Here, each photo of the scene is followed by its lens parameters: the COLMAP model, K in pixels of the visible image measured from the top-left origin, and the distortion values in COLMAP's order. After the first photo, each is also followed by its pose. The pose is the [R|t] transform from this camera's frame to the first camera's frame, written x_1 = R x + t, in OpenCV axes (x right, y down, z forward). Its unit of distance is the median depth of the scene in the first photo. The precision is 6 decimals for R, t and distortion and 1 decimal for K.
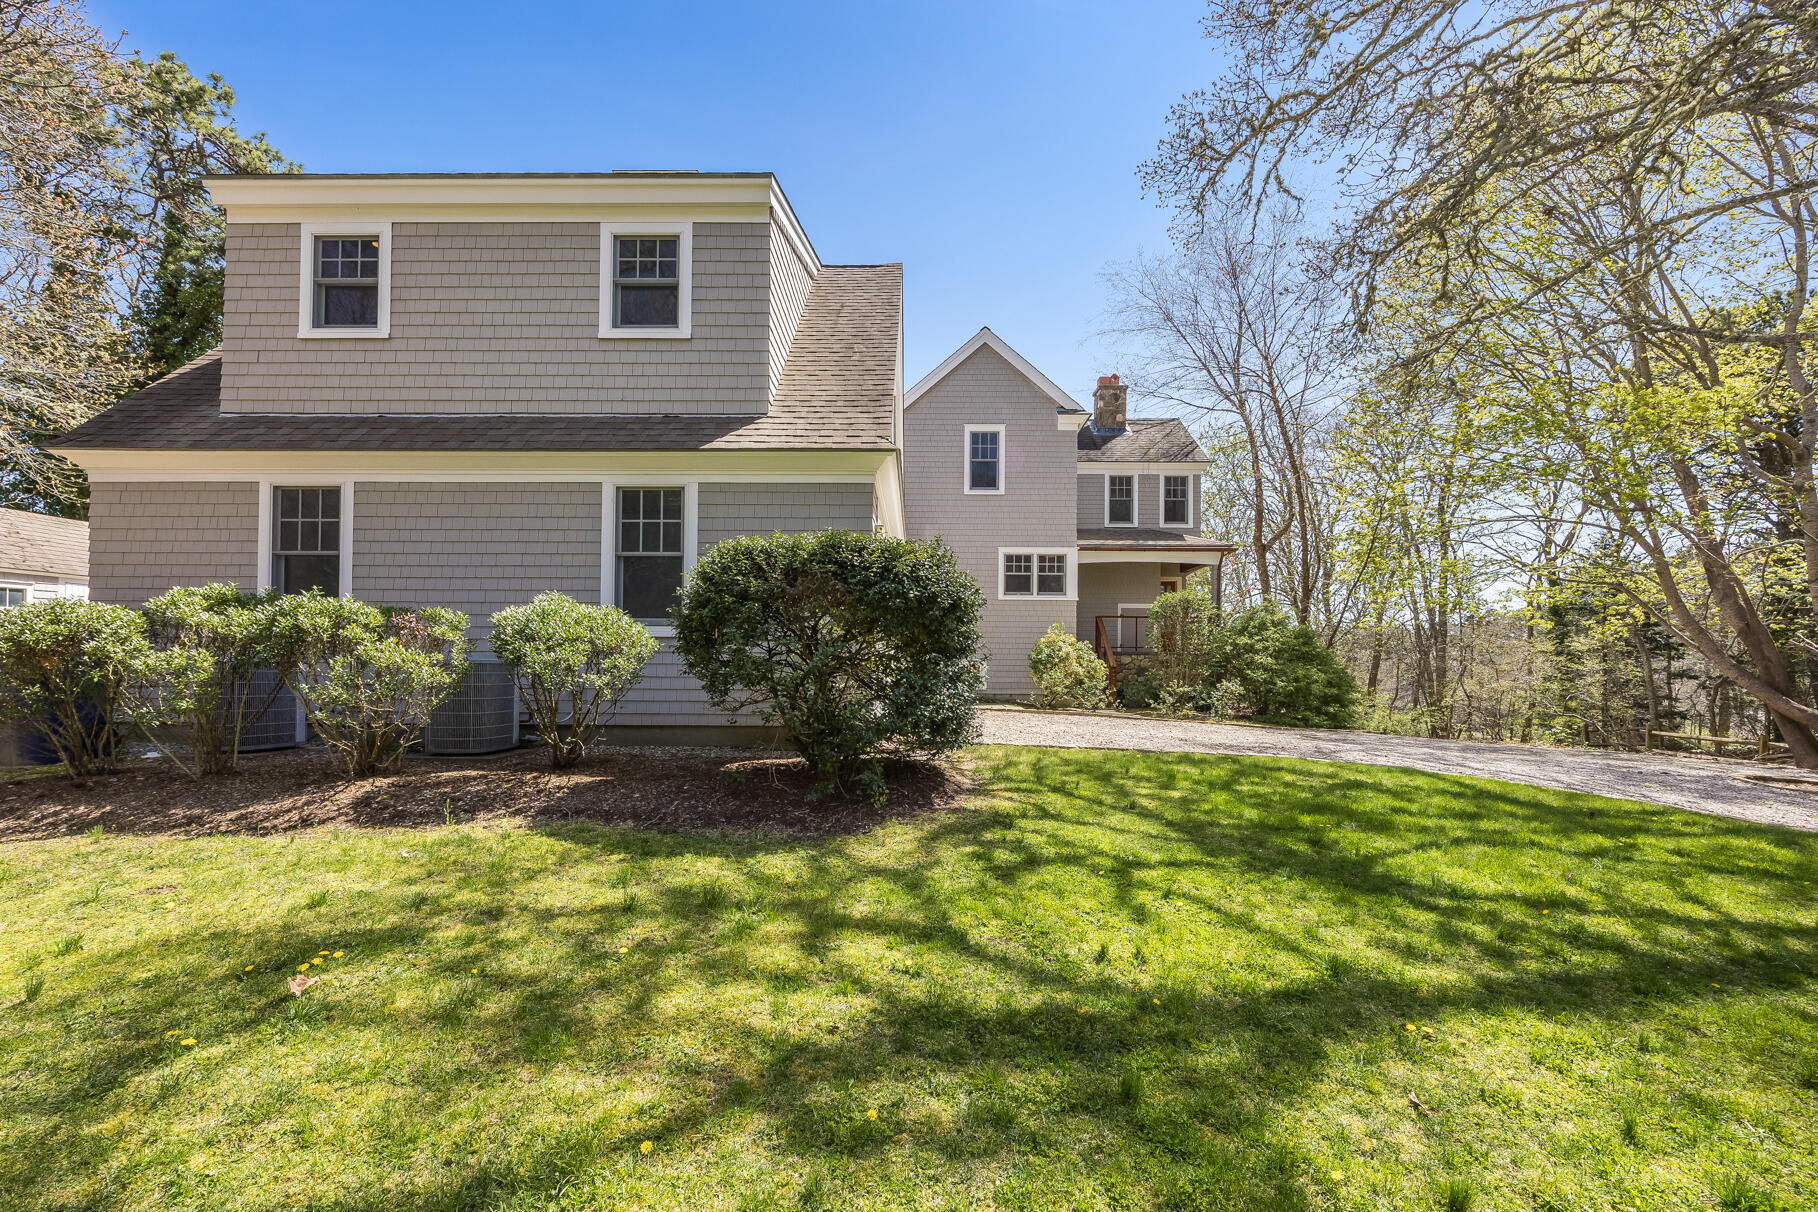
lens RADIAL K [[732.7, 0, 919.4], [0, 732.7, 664.8], [0, 0, 1]] dist [-0.002221, -0.000047]
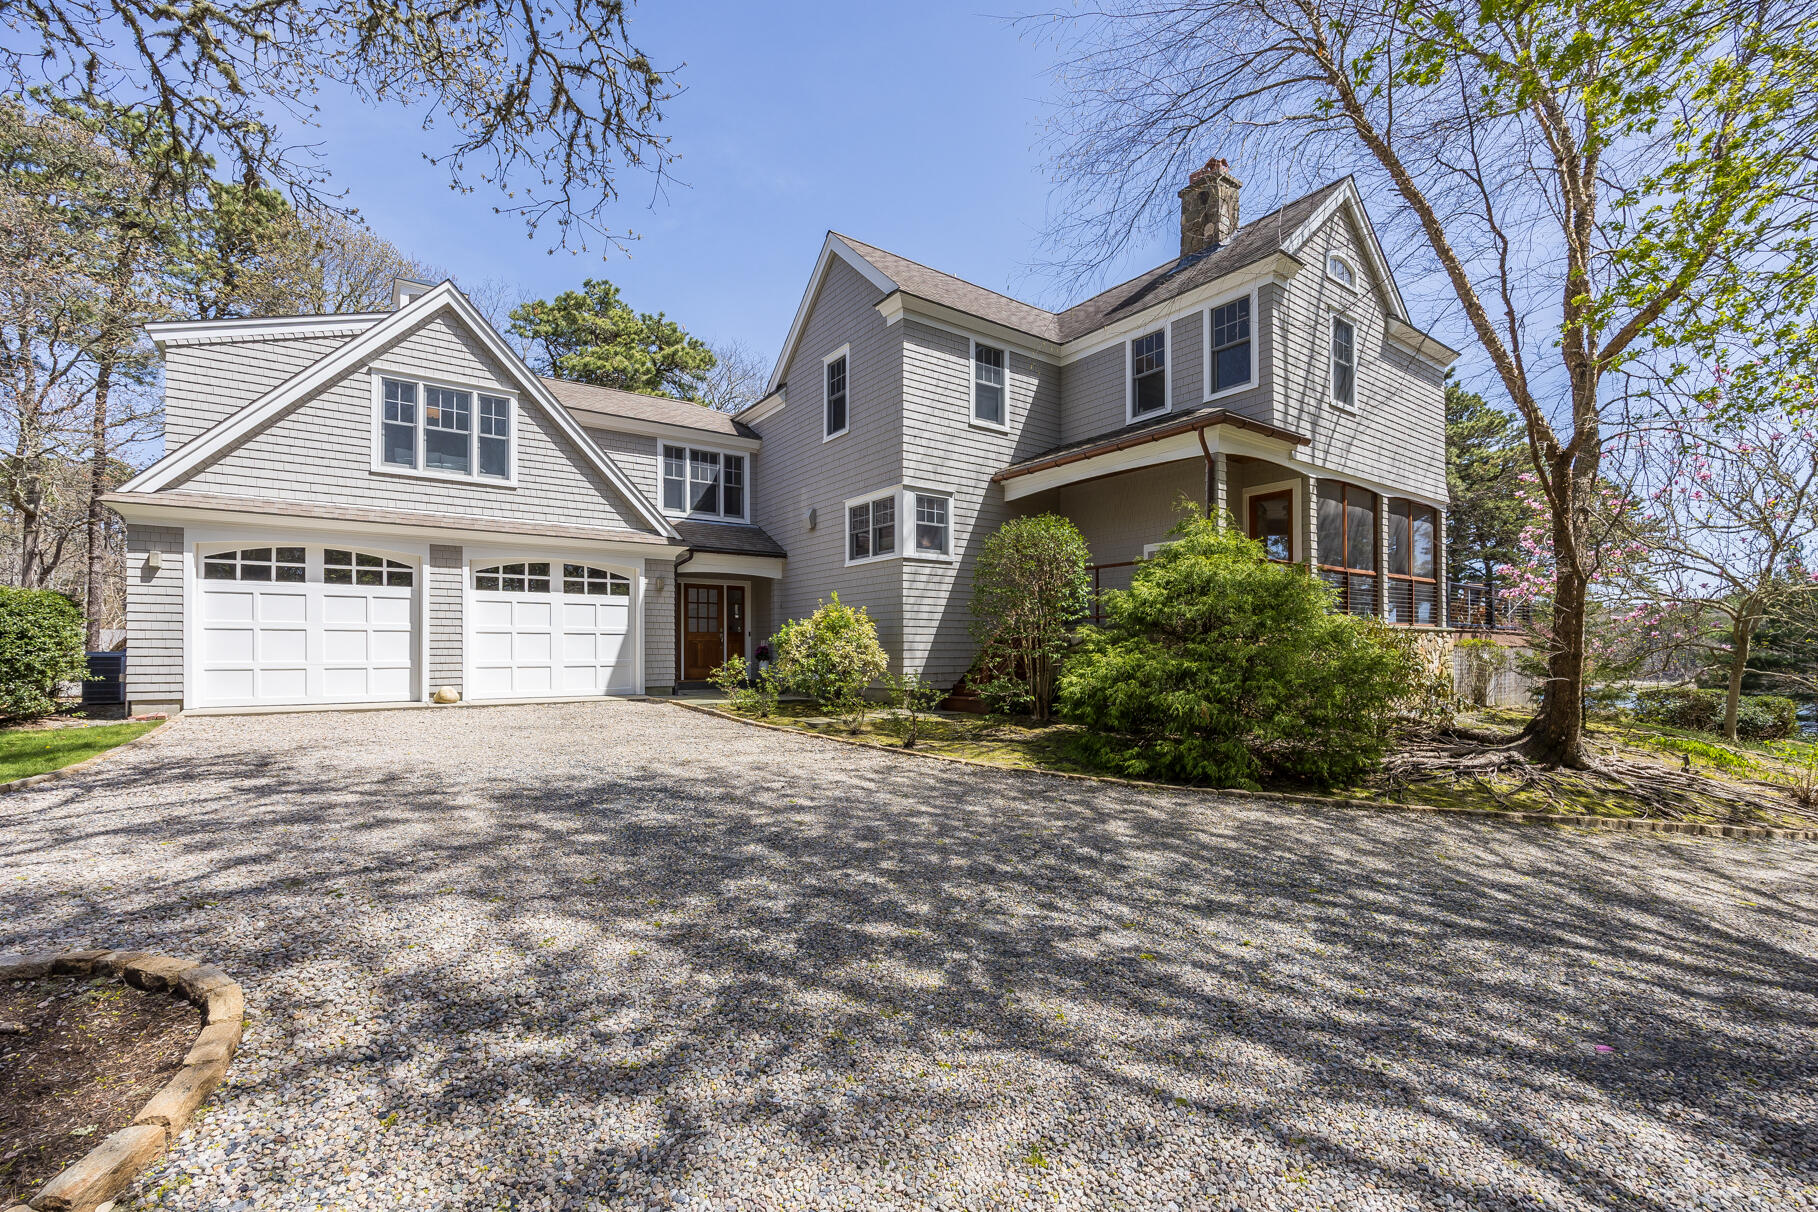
lens RADIAL K [[756.9, 0, 939.6], [0, 756.9, 647.1], [0, 0, 1]] dist [-0.019924, -0.000181]
pose [[0.606617, -0.009536, -0.794937, 0.809833], [0.014893, 0.999889, -0.000629, -0.001376], [0.794855, -0.011457, 0.606691, 0.584452]]
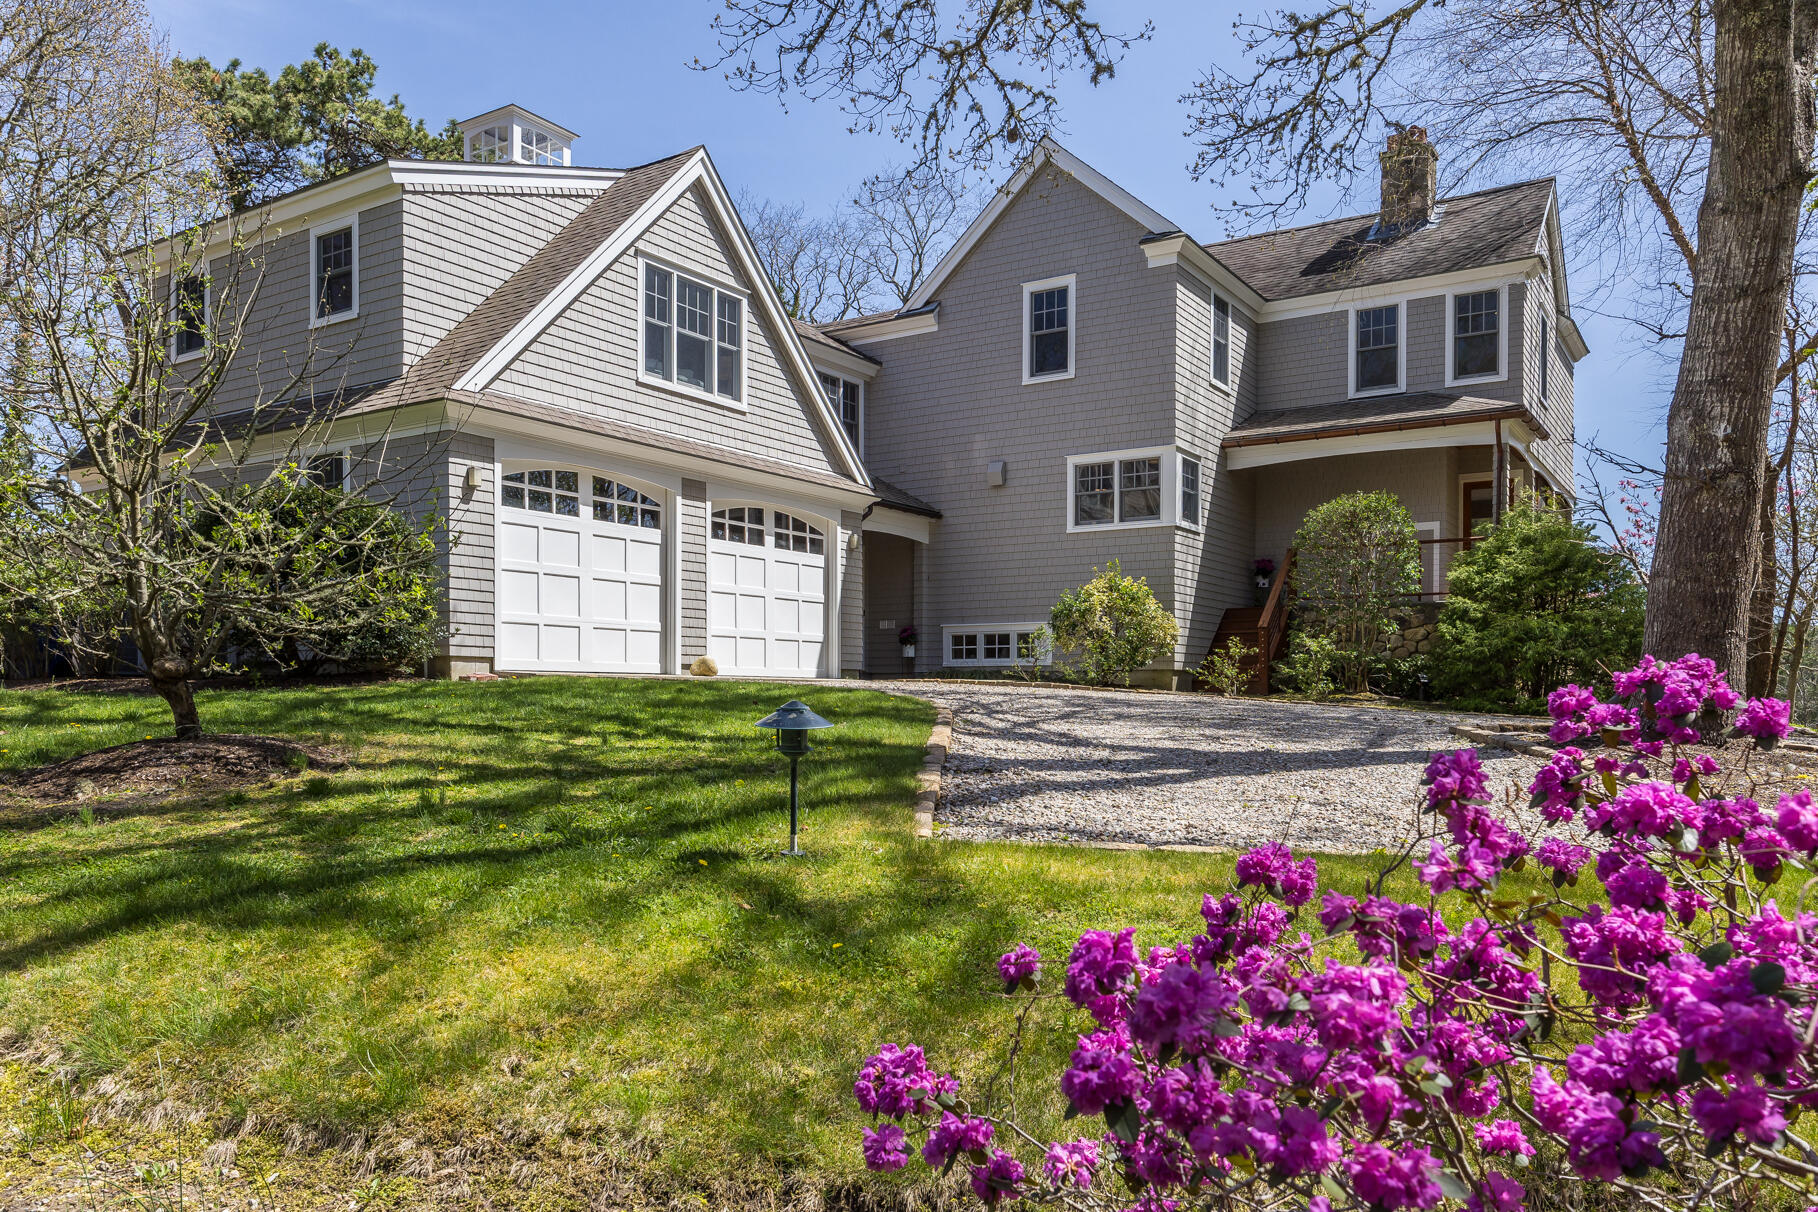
lens RADIAL K [[1312.9, 0, 921.8], [0, 1312.9, 697.9], [0, 0, 1]] dist [-0.021197, 0.012794]
pose [[0.848932, -0.005511, -0.528473, 0.630607], [0.008892, 0.999953, 0.003856, 0.056891], [0.528427, -0.007972, 0.848941, -0.101792]]
